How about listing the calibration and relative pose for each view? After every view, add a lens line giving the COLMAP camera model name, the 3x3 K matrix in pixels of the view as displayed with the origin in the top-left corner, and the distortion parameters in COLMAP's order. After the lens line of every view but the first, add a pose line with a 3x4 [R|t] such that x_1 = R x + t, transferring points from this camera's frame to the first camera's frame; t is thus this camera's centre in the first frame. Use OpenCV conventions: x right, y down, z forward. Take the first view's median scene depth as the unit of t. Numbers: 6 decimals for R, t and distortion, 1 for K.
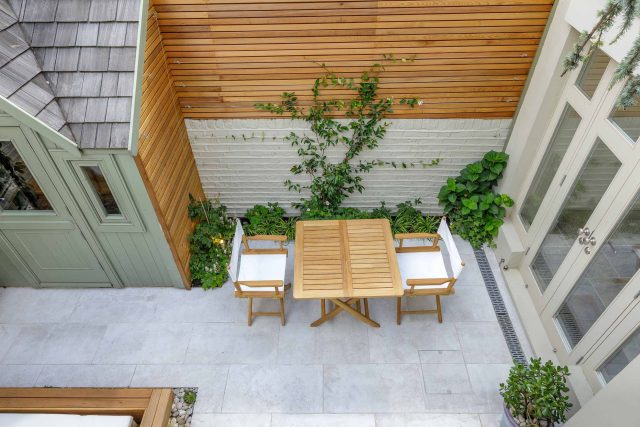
lens RADIAL K [[405.9, 0, 319.5], [0, 405.9, 212.4], [0, 0, 1]] dist [0.004616, -0.005101]
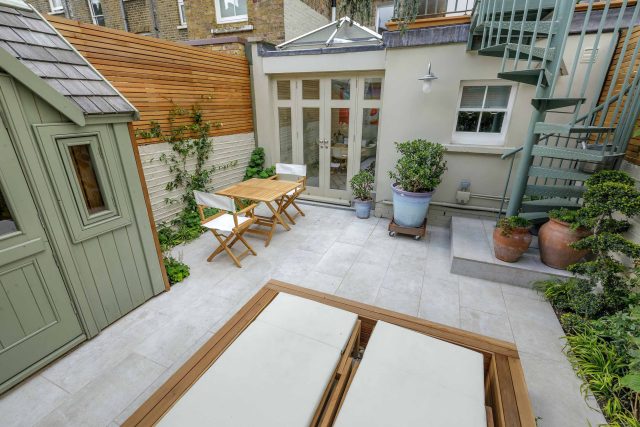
lens RADIAL K [[284.2, 0, 319.2], [0, 284.2, 212.9], [0, 0, 1]] dist [0.001390, -0.000649]
pose [[0.387616, -0.316448, 0.865803, -0.789129], [0.625596, 0.780131, 0.005059, 0.293462], [-0.677040, 0.539682, 0.500360, 0.298231]]
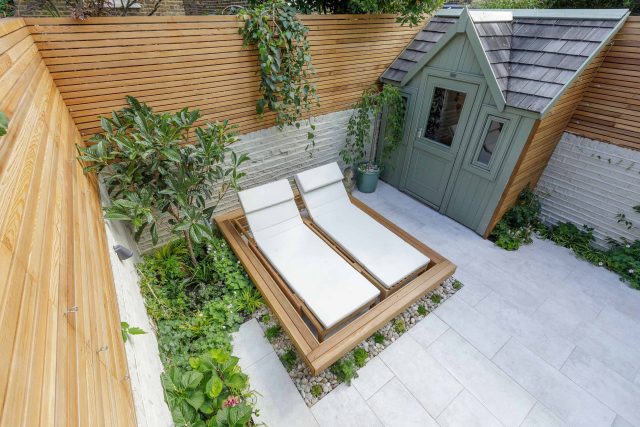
lens RADIAL K [[284.2, 0, 317.1], [0, 284.2, 213.8], [0, 0, 1]] dist [0.001390, -0.000649]
pose [[0.582788, 0.491071, -0.647462, -0.071715], [-0.568022, 0.815952, 0.107579, 0.367108], [0.581127, 0.305077, 0.754466, -0.100608]]
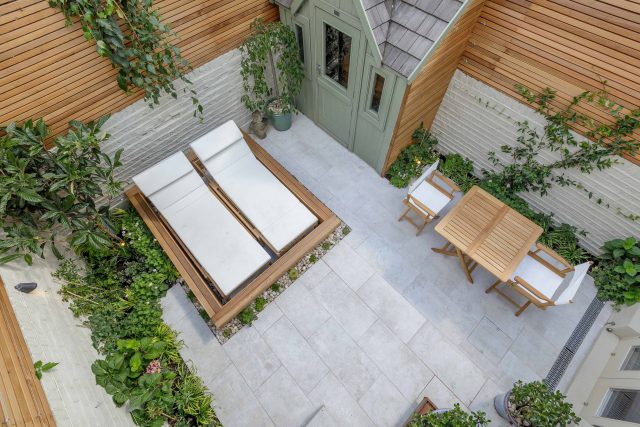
lens RADIAL K [[284.2, 0, 318.8], [0, 284.2, 213.3], [0, 0, 1]] dist [0.001390, -0.000649]
pose [[0.683574, 0.639742, -0.351364, -0.019636], [-0.494373, 0.759981, 0.421929, -0.045804], [0.536956, -0.114715, 0.835774, -0.050735]]
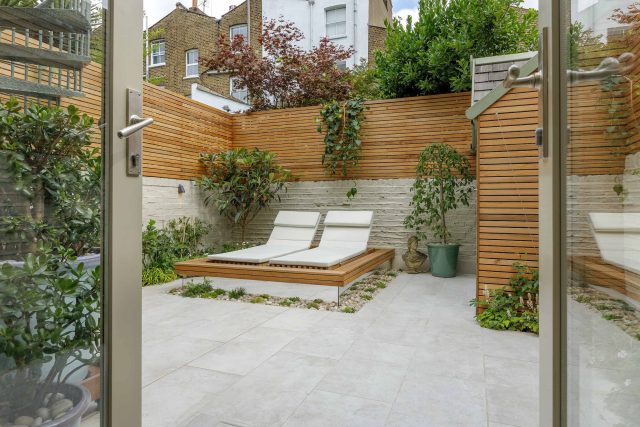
lens RADIAL K [[392.5, 0, 321.8], [0, 392.5, 204.2], [0, 0, 1]] dist [-0.003549, -0.000175]
pose [[-0.353491, 0.011182, -0.935371, 0.599022], [-0.639261, 0.727122, 0.250279, 0.025279], [0.682927, 0.686418, -0.249883, 0.889815]]
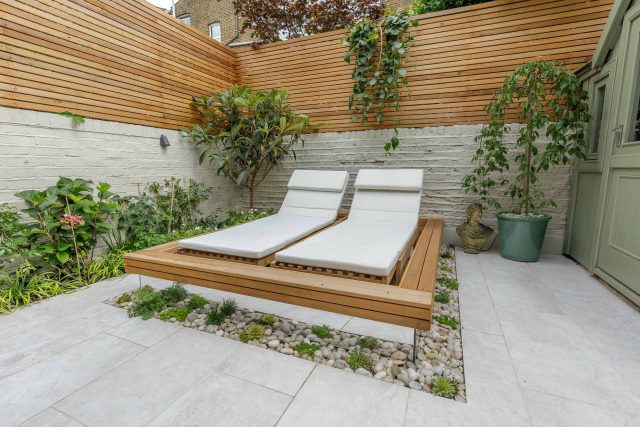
lens RADIAL K [[298.2, 0, 317.7], [0, 298.2, 213.3], [0, 0, 1]] dist [-0.003062, 0.000139]
pose [[-0.390867, 0.153741, -0.907517, 0.031338], [-0.624679, 0.679819, 0.384216, 0.234009], [0.676017, 0.717084, -0.169680, 0.704860]]
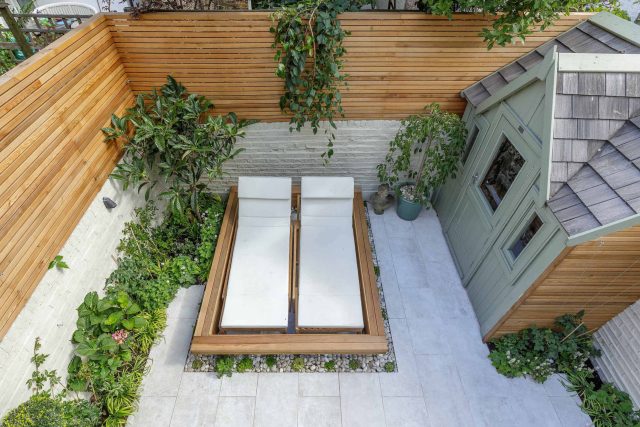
lens RADIAL K [[329.9, 0, 306.7], [0, 329.9, 212.6], [0, 0, 1]] dist [0.000073, -0.001892]
pose [[0.009207, 0.723049, -0.690736, 0.033678], [-0.691551, 0.503543, 0.517882, -0.119692], [0.722269, 0.472911, 0.504661, 0.064229]]
